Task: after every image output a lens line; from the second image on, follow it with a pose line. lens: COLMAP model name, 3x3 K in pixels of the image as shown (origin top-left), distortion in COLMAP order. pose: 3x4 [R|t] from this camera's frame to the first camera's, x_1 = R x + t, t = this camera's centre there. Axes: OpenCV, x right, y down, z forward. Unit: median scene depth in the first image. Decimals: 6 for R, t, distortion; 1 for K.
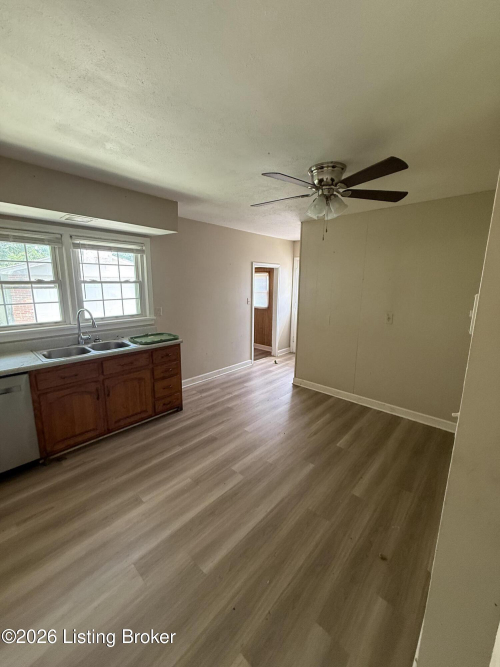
lens RADIAL K [[266.7, 0, 248.3], [0, 266.7, 331.2], [0, 0, 1]] dist [-0.000483, -0.000277]
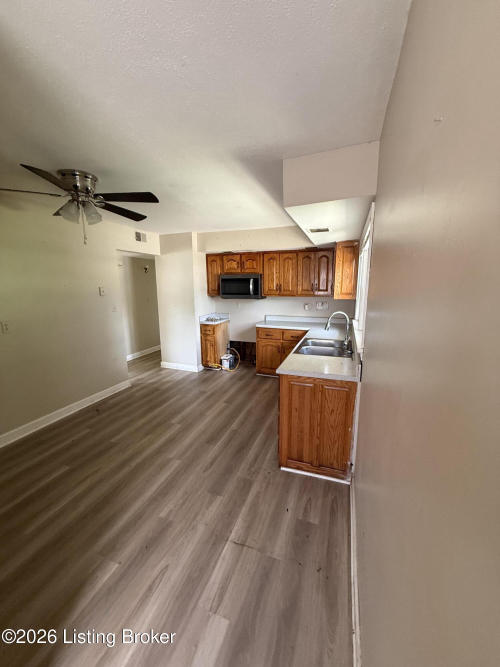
lens RADIAL K [[266.7, 0, 248.1], [0, 266.7, 333.8], [0, 0, 1]] dist [-0.000483, -0.000277]
pose [[-0.925246, 0.060810, -0.374463, 0.088404], [-0.075455, 0.937850, 0.338738, -0.342027], [0.371788, 0.341671, -0.863154, 1.888271]]
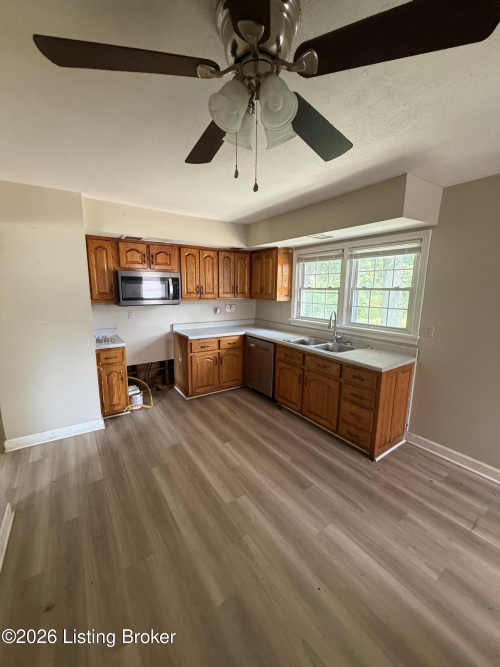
lens RADIAL K [[266.7, 0, 250.5], [0, 266.7, 332.5], [0, 0, 1]] dist [-0.000483, -0.000277]
pose [[-0.224510, 0.152326, -0.962493, 0.630389], [-0.188522, 0.962258, 0.196263, -0.166188], [0.956062, 0.225514, -0.187320, 0.951988]]
